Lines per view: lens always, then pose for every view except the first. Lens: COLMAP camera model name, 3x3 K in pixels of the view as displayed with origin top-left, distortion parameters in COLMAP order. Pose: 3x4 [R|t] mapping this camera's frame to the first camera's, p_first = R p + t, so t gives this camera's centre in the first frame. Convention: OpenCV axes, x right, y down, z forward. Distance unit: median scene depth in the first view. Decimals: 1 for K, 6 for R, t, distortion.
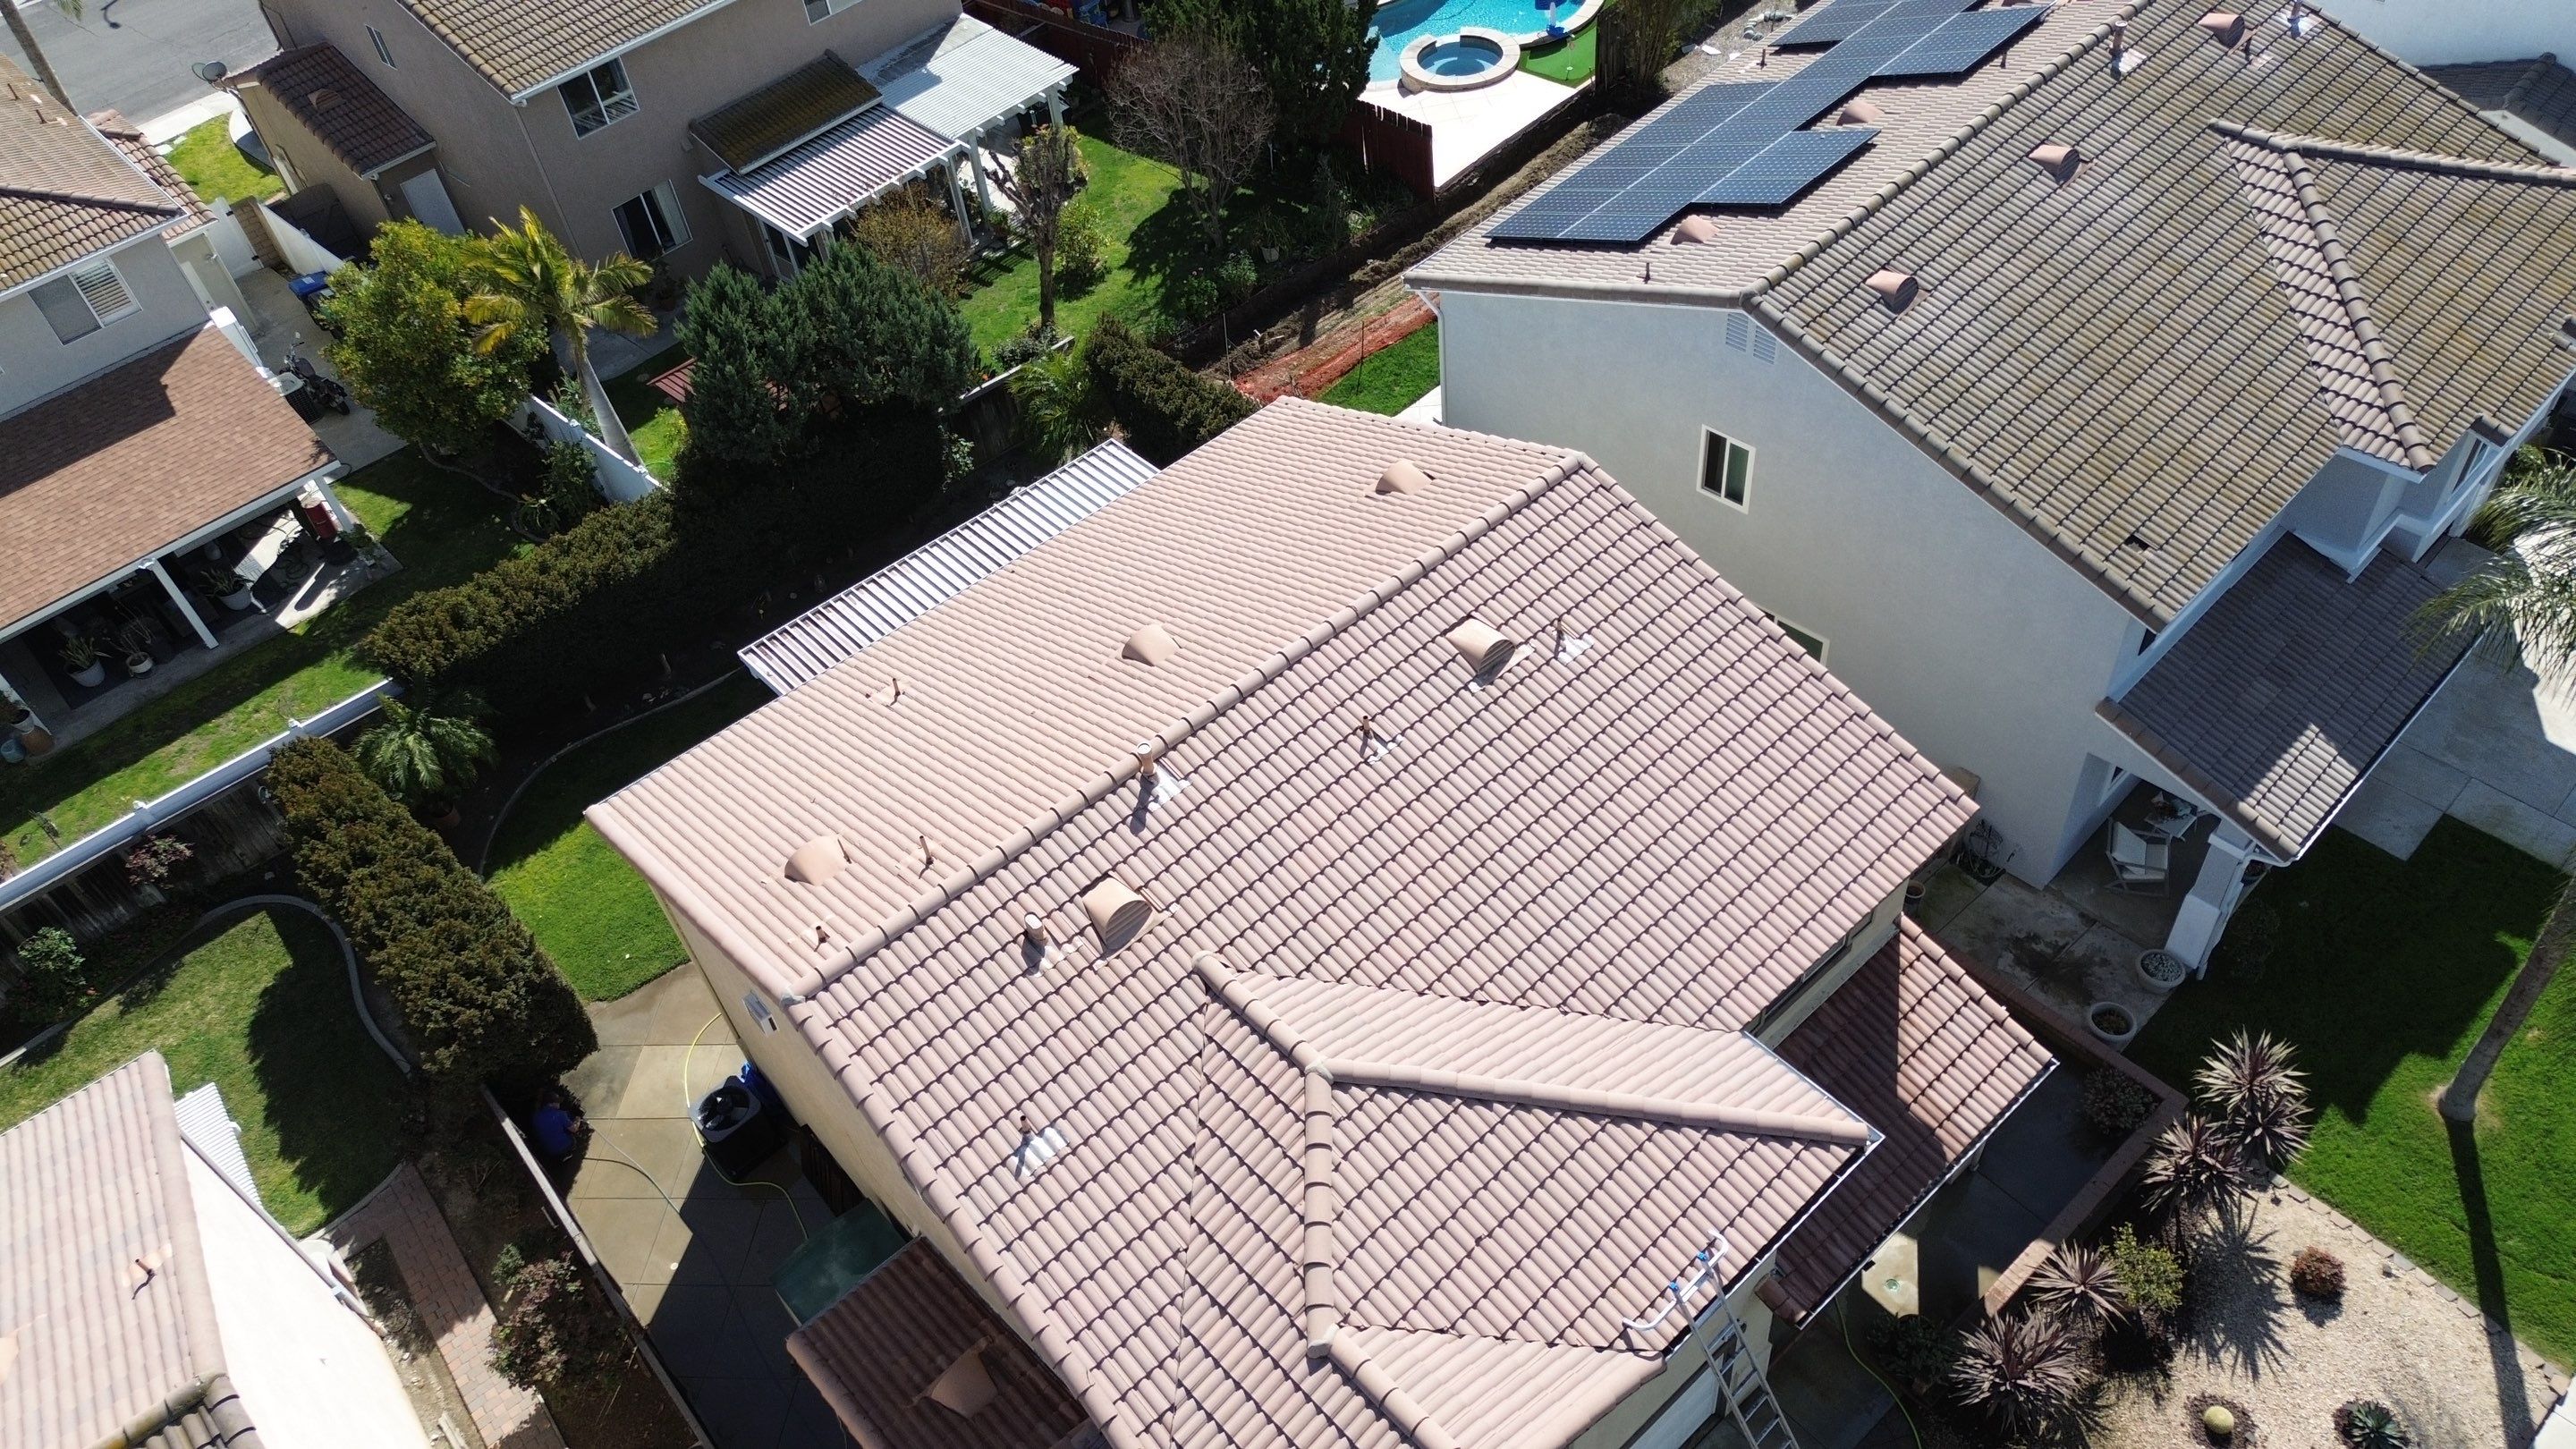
lens RADIAL K [[1810.3, 0, 1266.5], [0, 1810.3, 751.7], [0, 0, 1]] dist [0.060674, -0.045200]
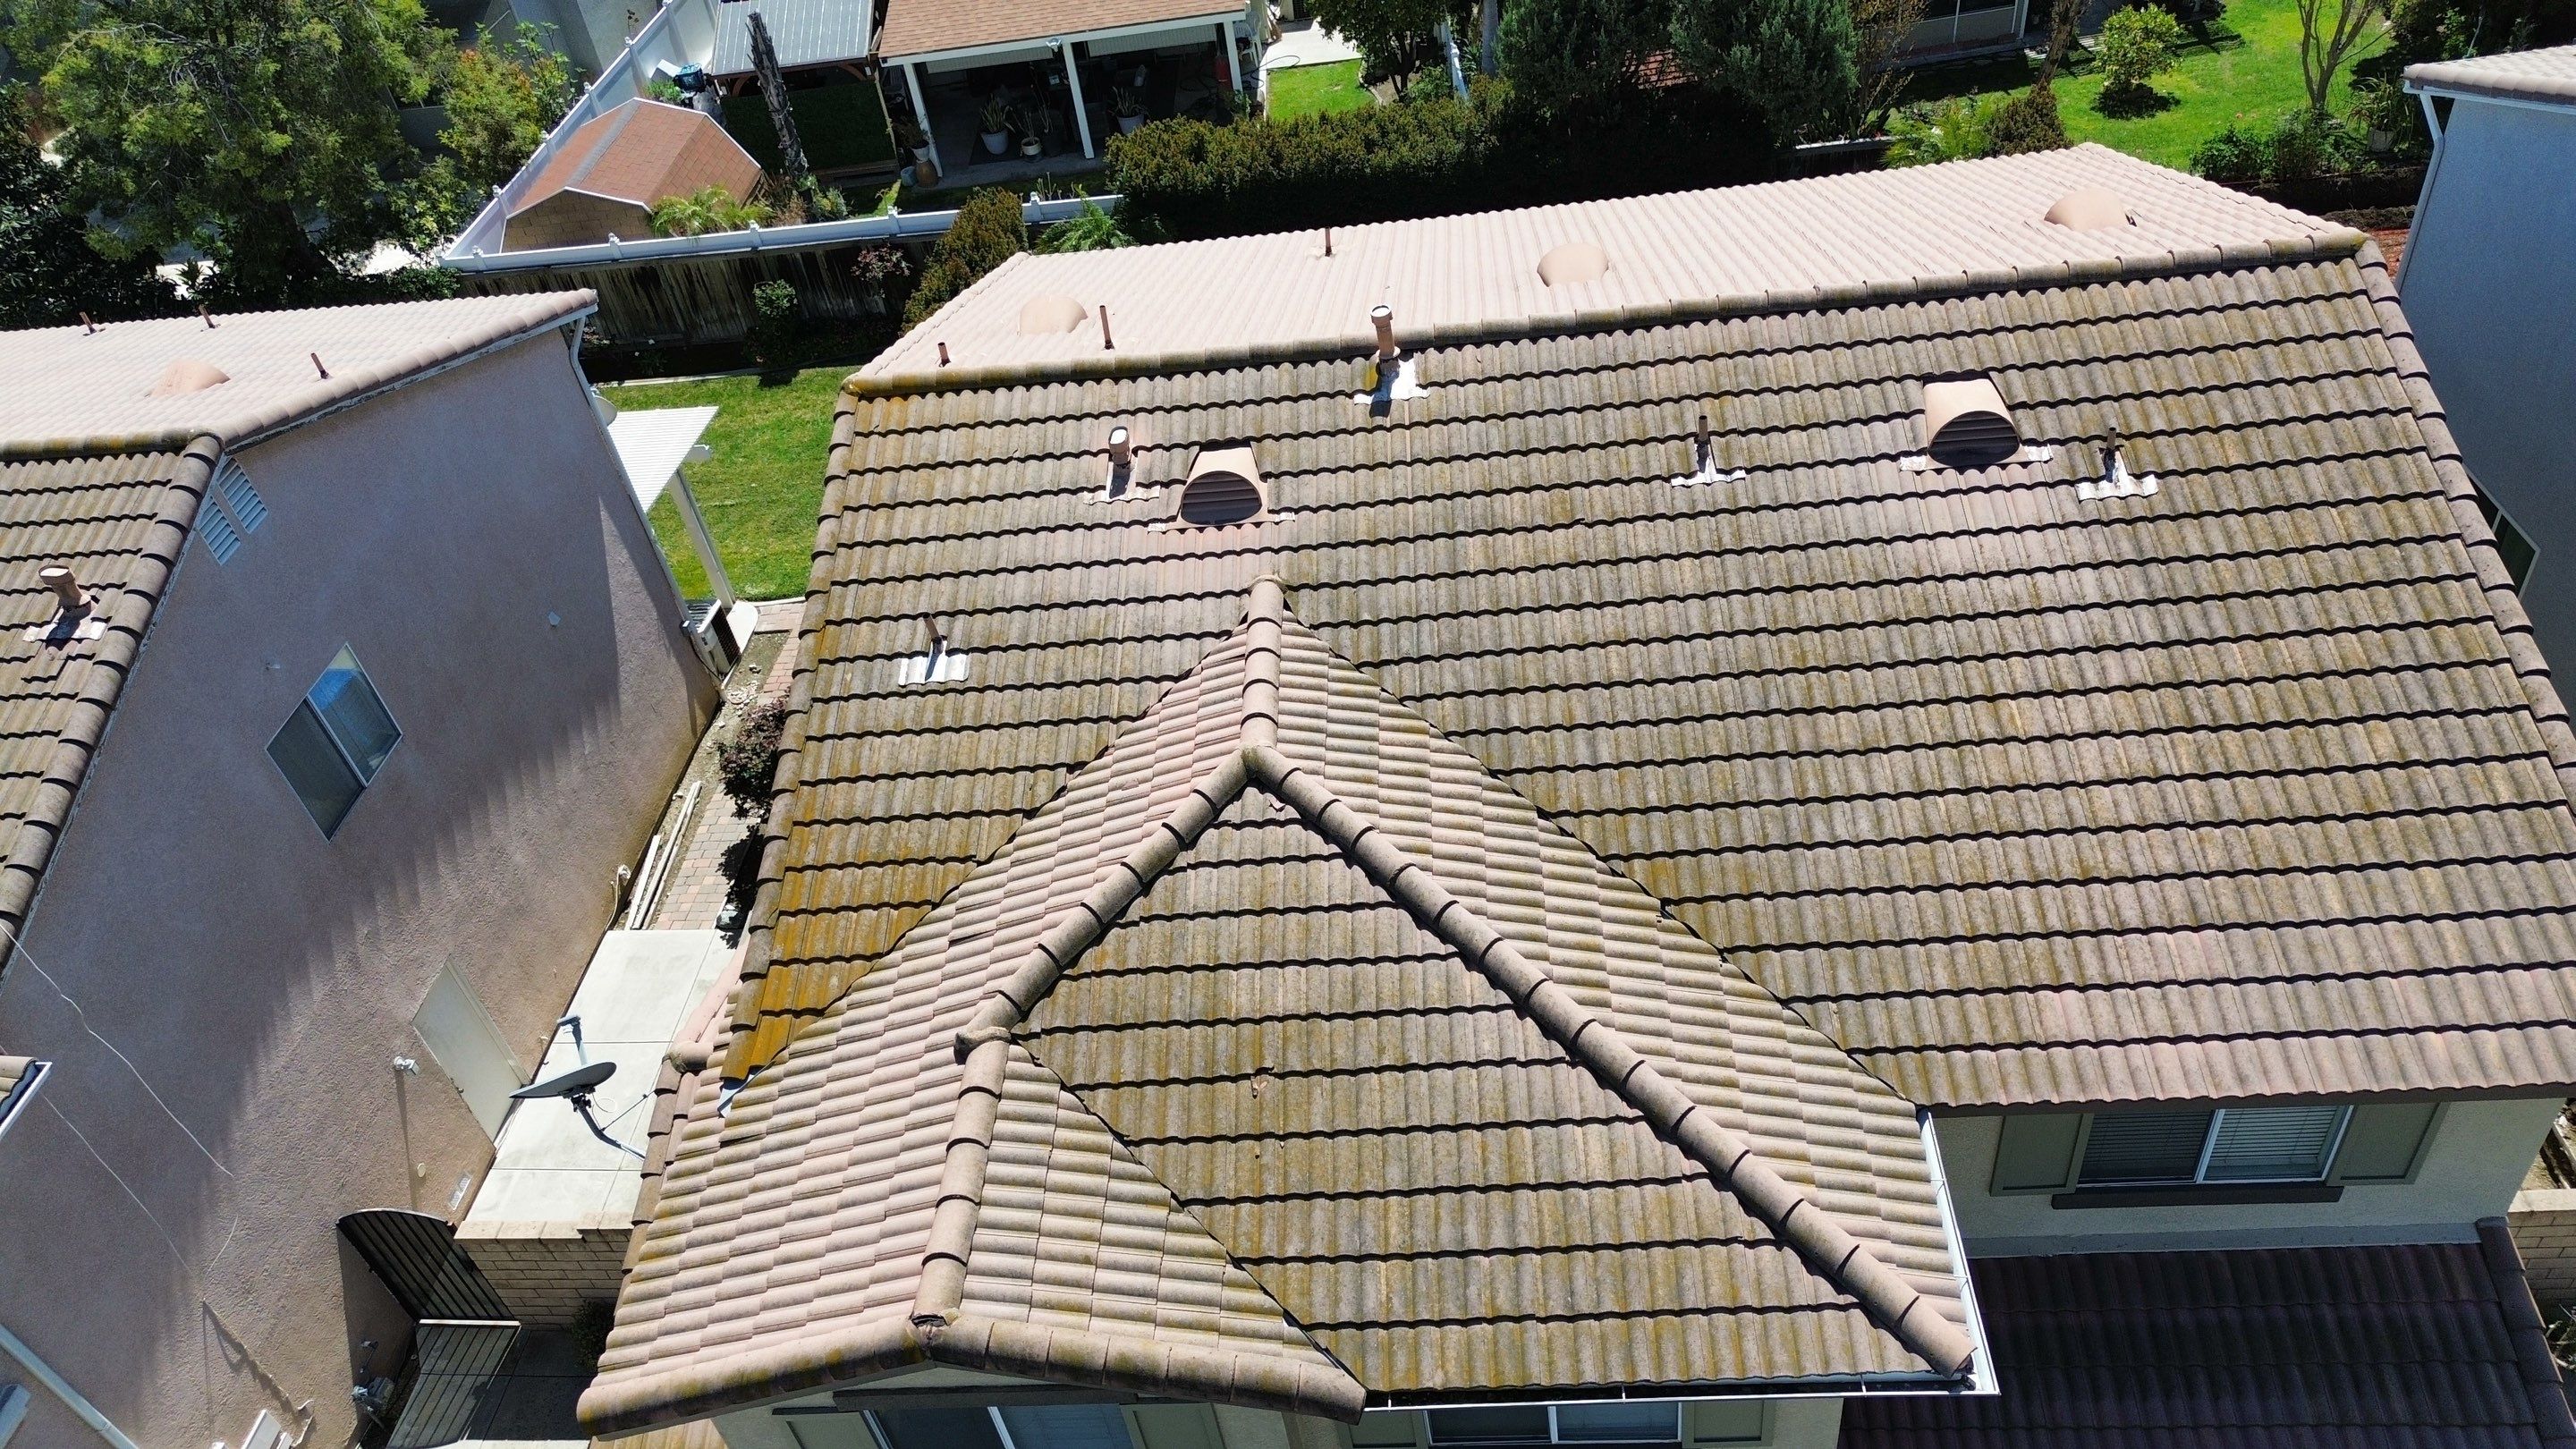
lens RADIAL K [[1760.4, 0, 1303.6], [0, 1760.4, 713.7], [0, 0, 1]] dist [0.046142, 0.000629]
pose [[0.726852, 0.455534, -0.513979, 0.272076], [-0.465294, 0.877075, 0.119338, 0.055776], [0.505161, 0.152410, 0.849461, 0.330460]]
